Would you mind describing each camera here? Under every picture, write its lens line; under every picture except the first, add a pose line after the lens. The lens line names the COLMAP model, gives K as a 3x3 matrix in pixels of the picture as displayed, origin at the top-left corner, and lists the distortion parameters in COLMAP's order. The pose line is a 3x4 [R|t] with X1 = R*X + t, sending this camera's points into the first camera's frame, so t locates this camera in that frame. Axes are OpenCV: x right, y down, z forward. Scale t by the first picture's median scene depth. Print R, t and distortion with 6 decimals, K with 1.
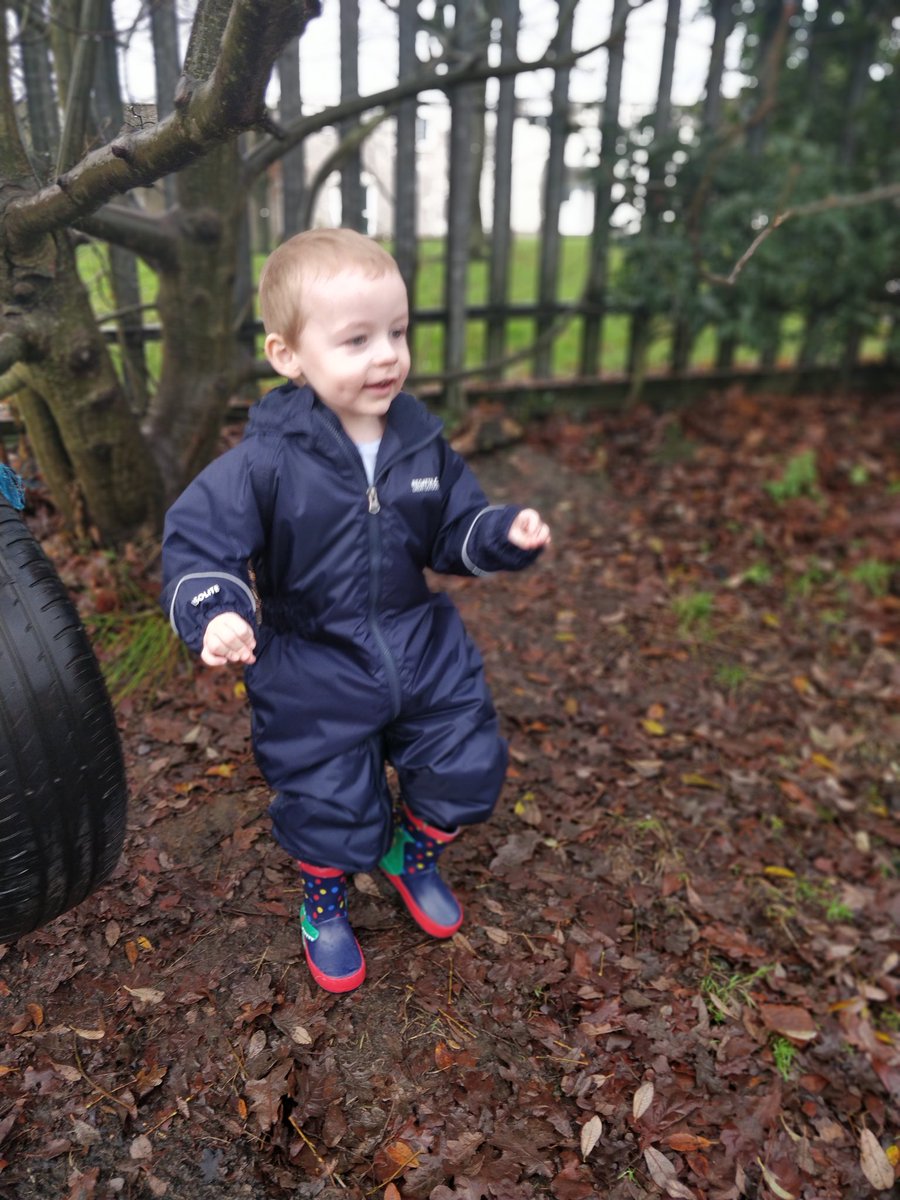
lens RADIAL K [[983.3, 0, 450.2], [0, 983.3, 579.7], [0, 0, 1]] dist [-0.002782, -0.019956]
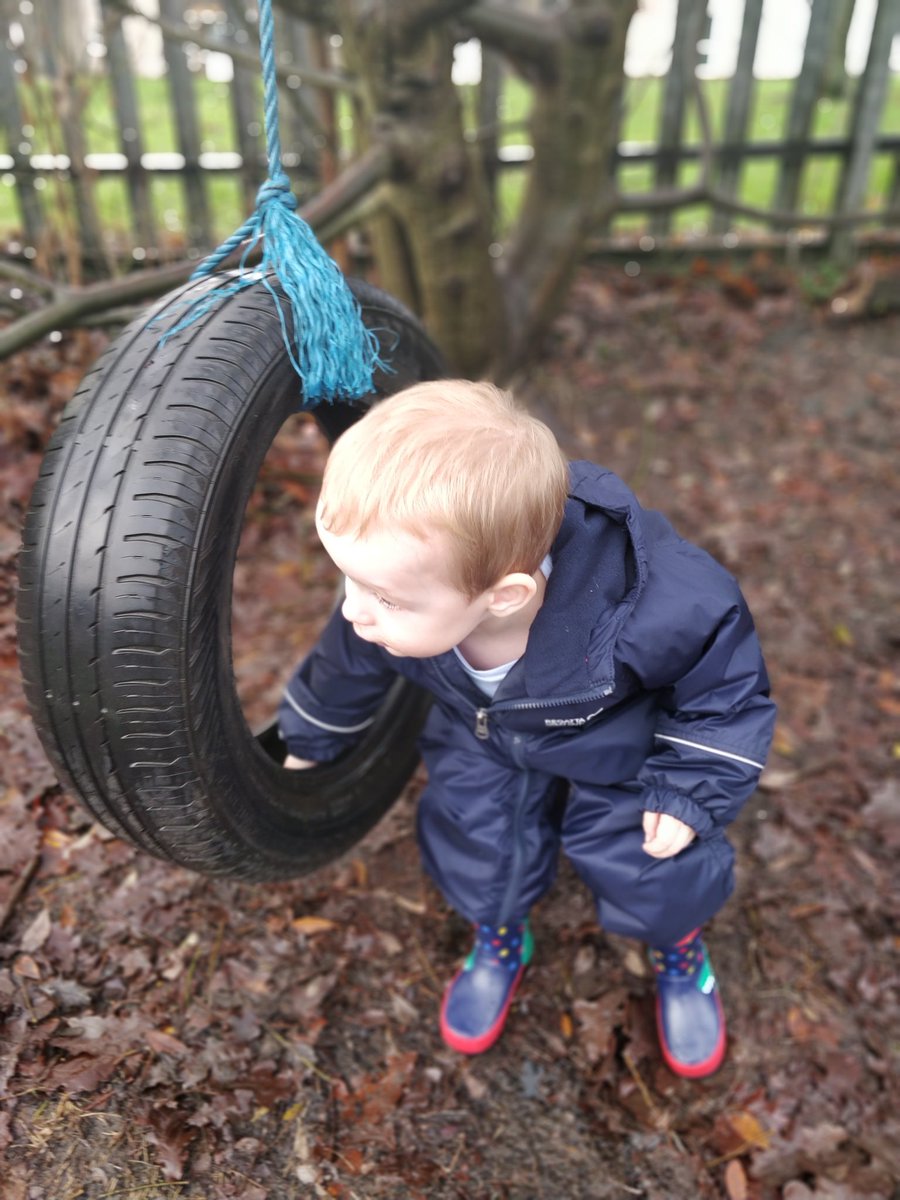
lens RADIAL K [[983.3, 0, 450.2], [0, 983.3, 579.7], [0, 0, 1]] dist [-0.002782, -0.019956]
pose [[0.953306, 0.133155, -0.271068, -0.123490], [-0.093726, 0.983680, 0.153587, -0.003143], [0.287095, -0.121009, 0.950228, 0.145699]]
